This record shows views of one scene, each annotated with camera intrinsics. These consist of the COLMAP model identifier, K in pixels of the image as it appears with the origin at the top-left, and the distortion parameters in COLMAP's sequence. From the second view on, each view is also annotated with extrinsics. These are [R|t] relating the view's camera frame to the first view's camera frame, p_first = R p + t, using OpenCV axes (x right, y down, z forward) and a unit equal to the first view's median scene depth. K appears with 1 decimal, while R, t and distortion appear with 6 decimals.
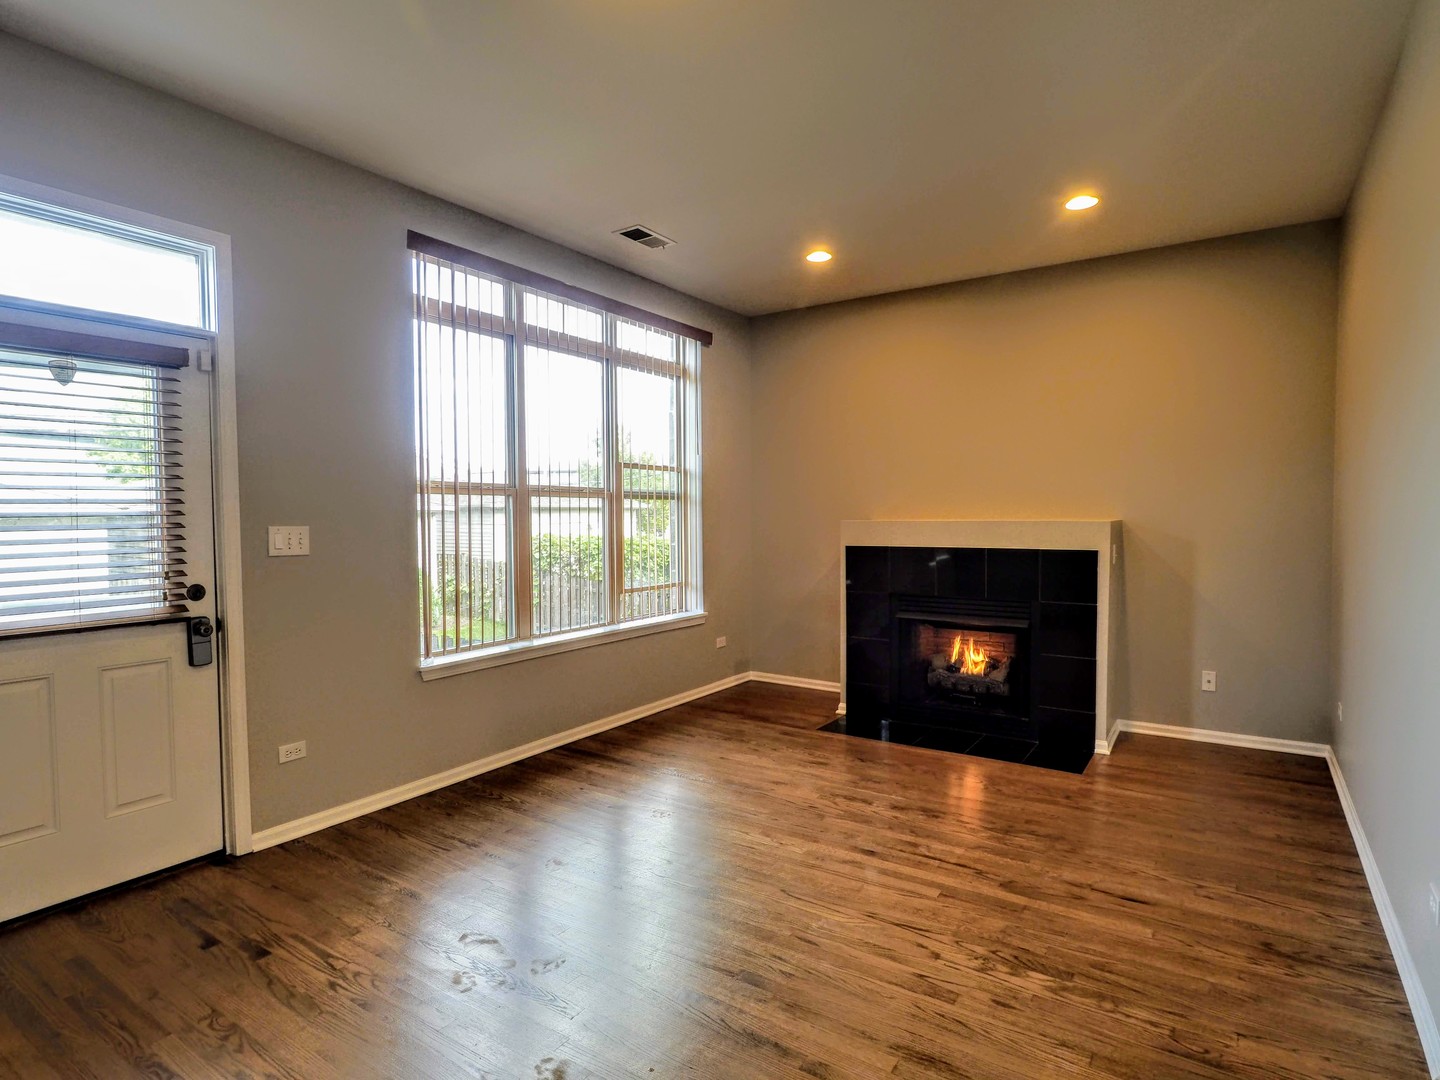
lens RADIAL K [[784.9, 0, 713.3], [0, 784.9, 537.8], [0, 0, 1]] dist [0.000302, -0.009643]
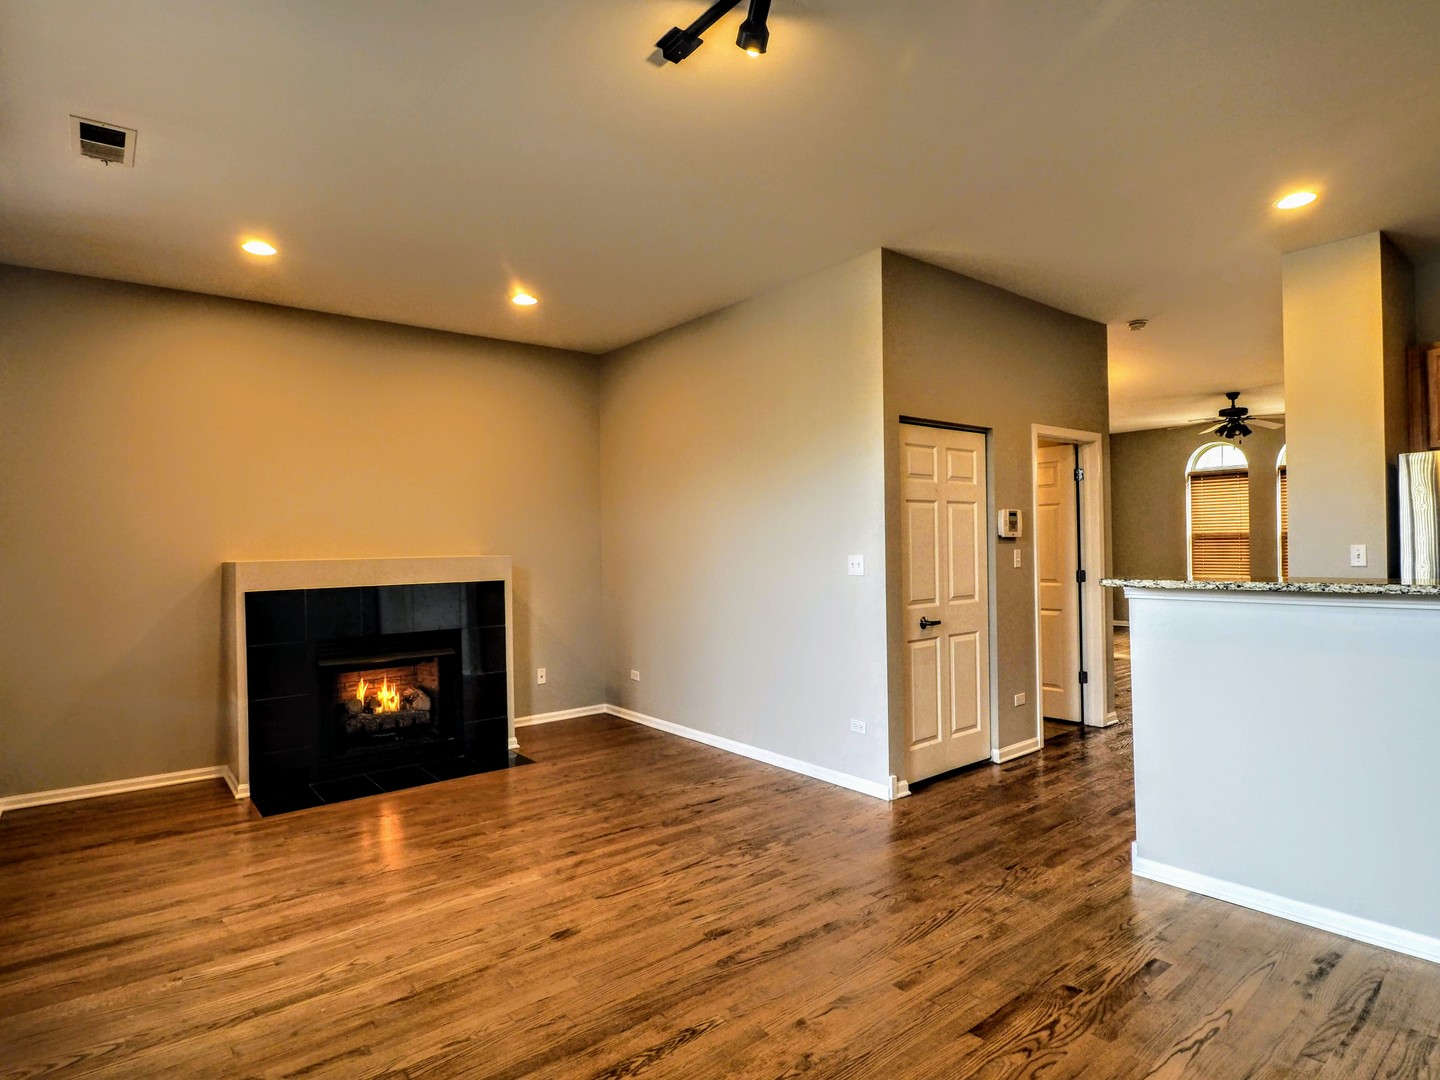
lens RADIAL K [[796.8, 0, 720.0], [0, 796.8, 540.0], [0, 0, 1]] dist [-0.002975, -0.001162]
pose [[0.290258, 0.005286, 0.956934, -0.528948], [0.045348, 0.998785, -0.019272, -0.006945], [-0.955873, 0.048989, 0.289665, 0.290047]]
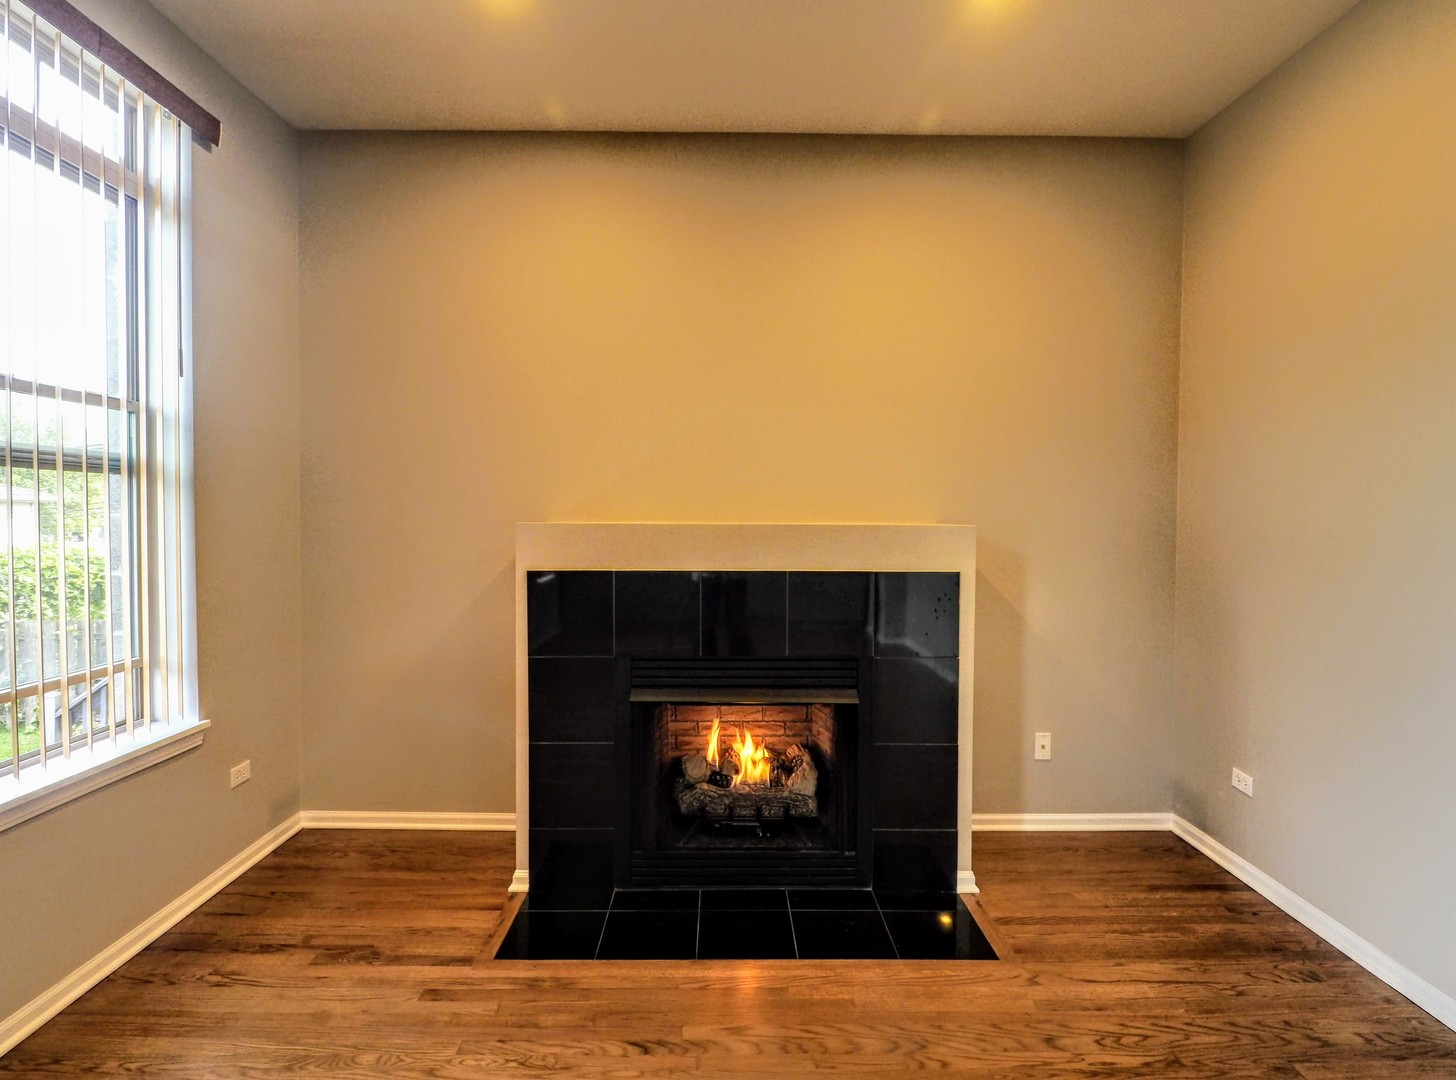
lens RADIAL K [[806.2, 0, 730.3], [0, 806.2, 533.4], [0, 0, 1]] dist [-0.009196, -0.001178]
pose [[0.820375, -0.003461, 0.571815, -0.030292], [0.008062, 0.999952, -0.005514, -0.012231], [-0.571769, 0.009134, 0.820364, 0.513081]]
